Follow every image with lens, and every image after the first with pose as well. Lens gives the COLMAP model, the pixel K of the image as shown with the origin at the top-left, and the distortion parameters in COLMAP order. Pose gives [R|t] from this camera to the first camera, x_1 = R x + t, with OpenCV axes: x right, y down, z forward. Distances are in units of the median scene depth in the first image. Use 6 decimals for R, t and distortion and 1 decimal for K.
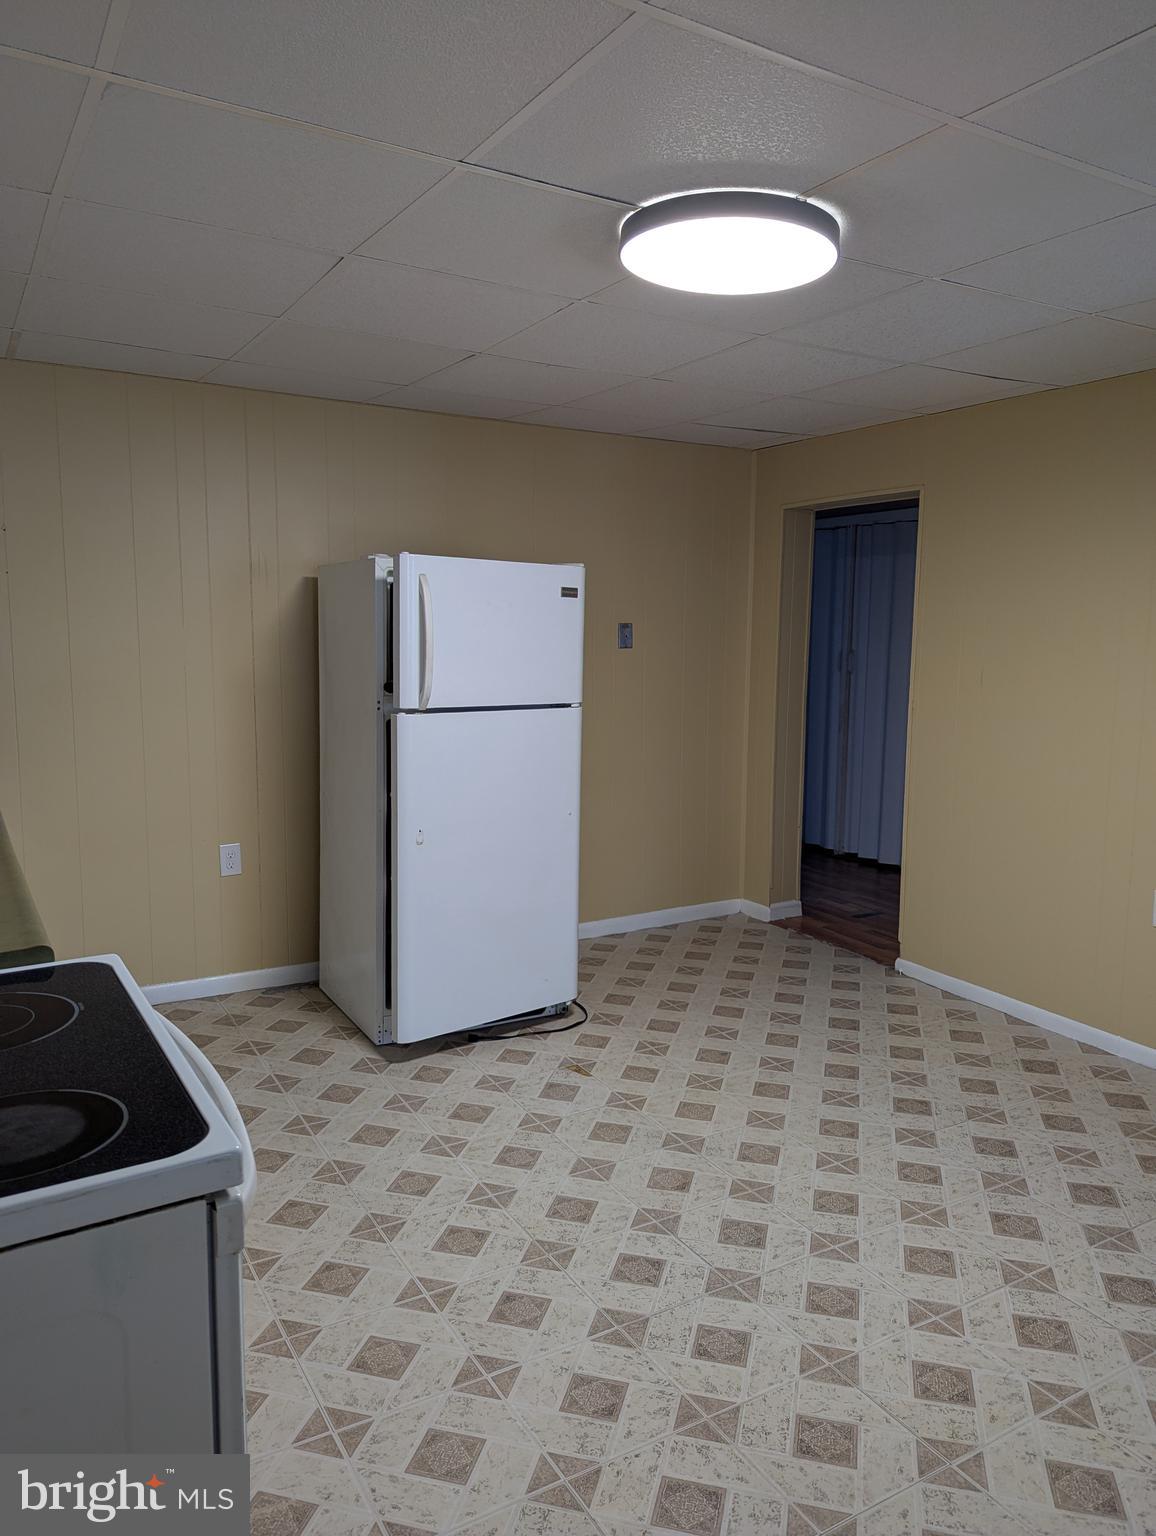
lens RADIAL K [[1085.4, 0, 584.6], [0, 1085.4, 762.7], [0, 0, 1]] dist [0.028518, -0.008940]
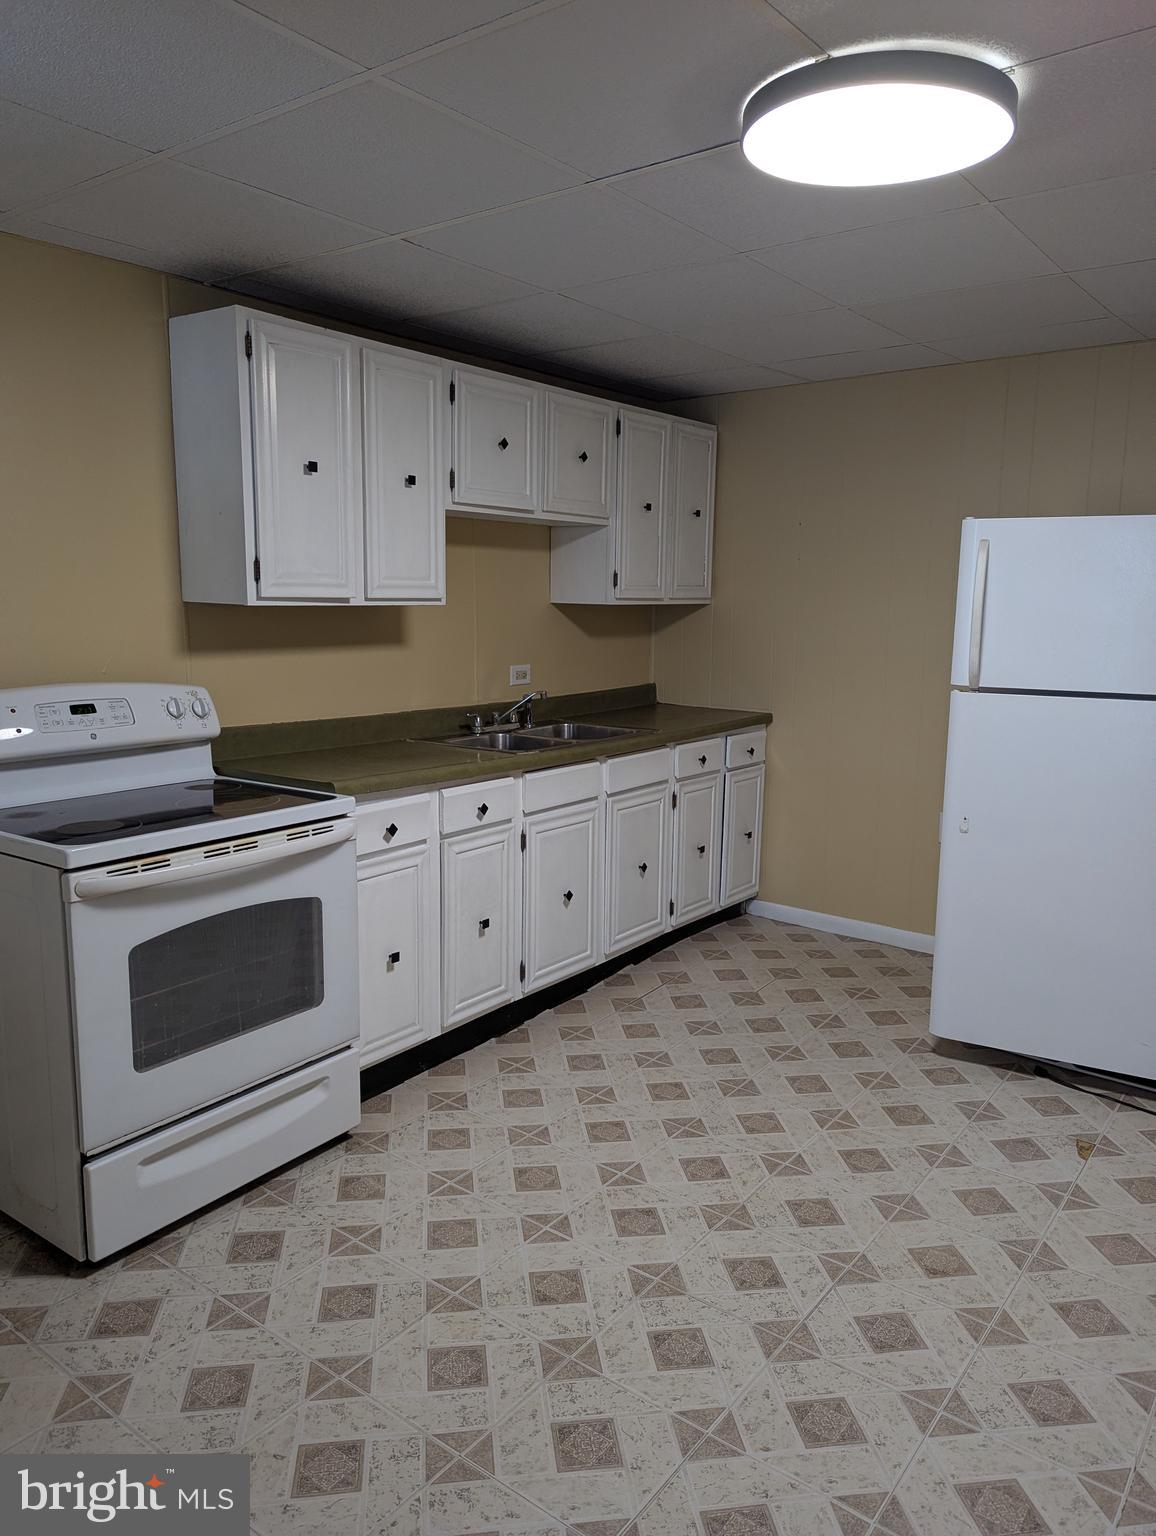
lens RADIAL K [[1085.4, 0, 586.6], [0, 1085.4, 770.9], [0, 0, 1]] dist [0.028518, -0.008940]
pose [[0.377176, 0.139195, -0.915621, 0.591792], [-0.120734, 0.987594, 0.100402, -0.032809], [0.918238, 0.072678, 0.389303, 0.342766]]
